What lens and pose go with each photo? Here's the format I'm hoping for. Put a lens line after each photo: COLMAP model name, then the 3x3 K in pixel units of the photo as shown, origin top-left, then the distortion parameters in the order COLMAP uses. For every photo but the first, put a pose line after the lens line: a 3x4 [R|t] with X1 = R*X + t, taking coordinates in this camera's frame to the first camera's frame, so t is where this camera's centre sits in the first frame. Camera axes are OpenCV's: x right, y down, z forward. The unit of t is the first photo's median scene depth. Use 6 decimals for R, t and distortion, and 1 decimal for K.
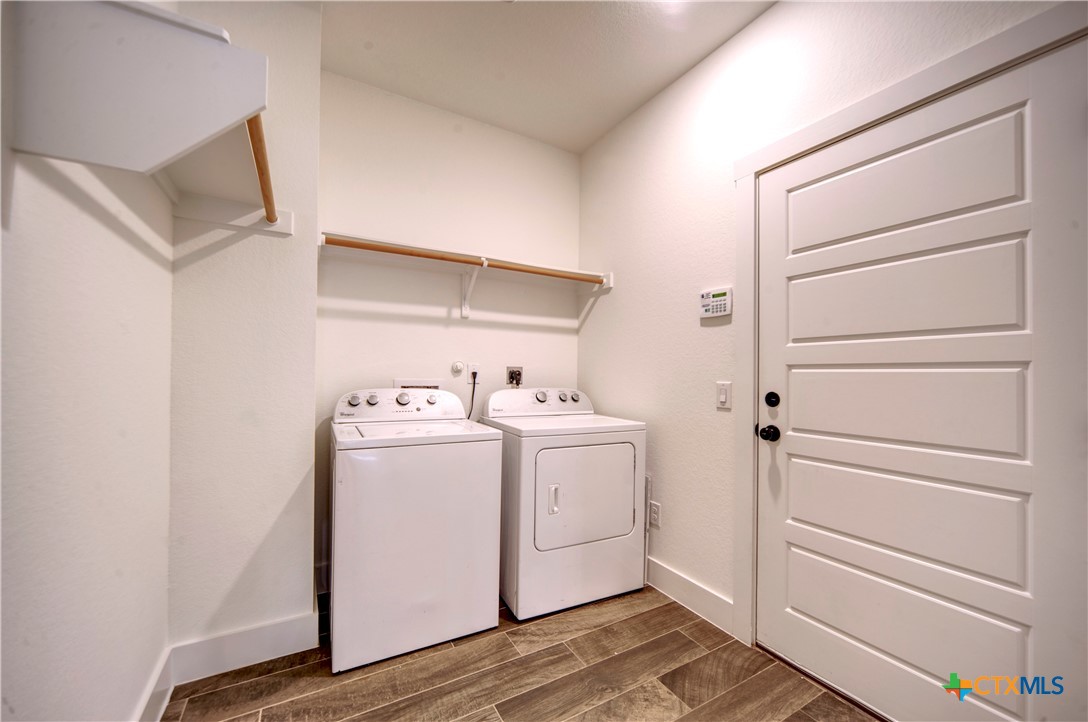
lens RADIAL K [[419.1, 0, 543.5], [0, 419.1, 370.1], [0, 0, 1]] dist [-0.007397, 0.000869]
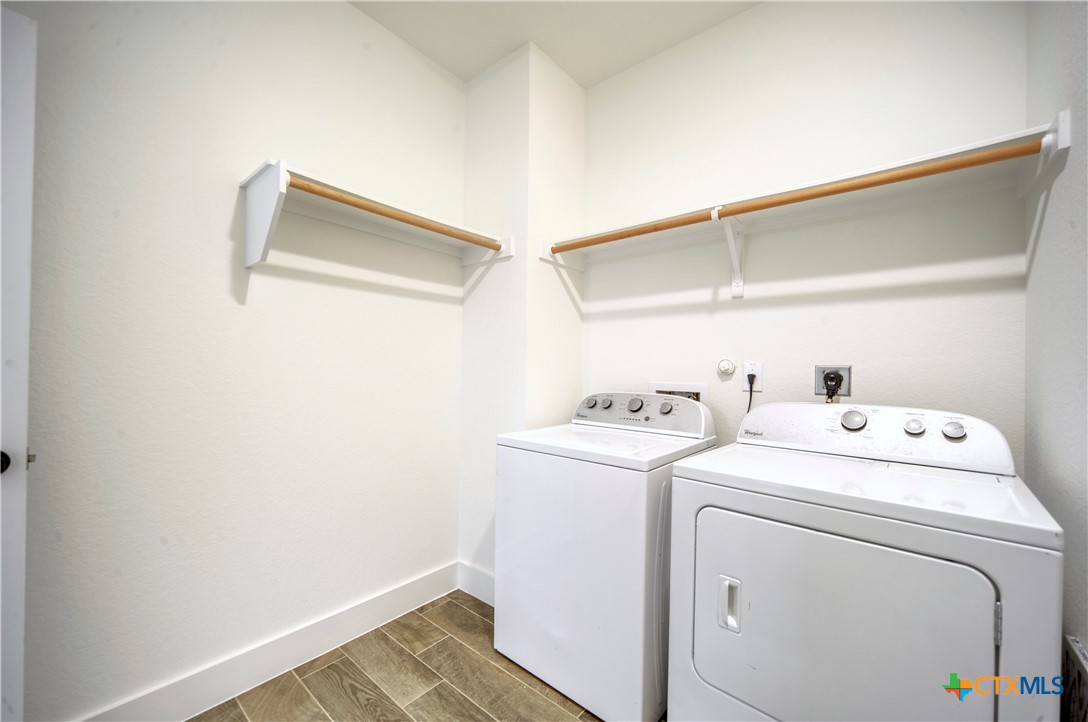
lens RADIAL K [[419.1, 0, 543.5], [0, 419.1, 370.1], [0, 0, 1]] dist [-0.007397, 0.000869]
pose [[0.356806, -0.007481, -0.934149, 0.392090], [-0.003258, 0.999952, -0.009252, 0.005497], [0.934173, 0.006344, 0.356765, 0.496823]]
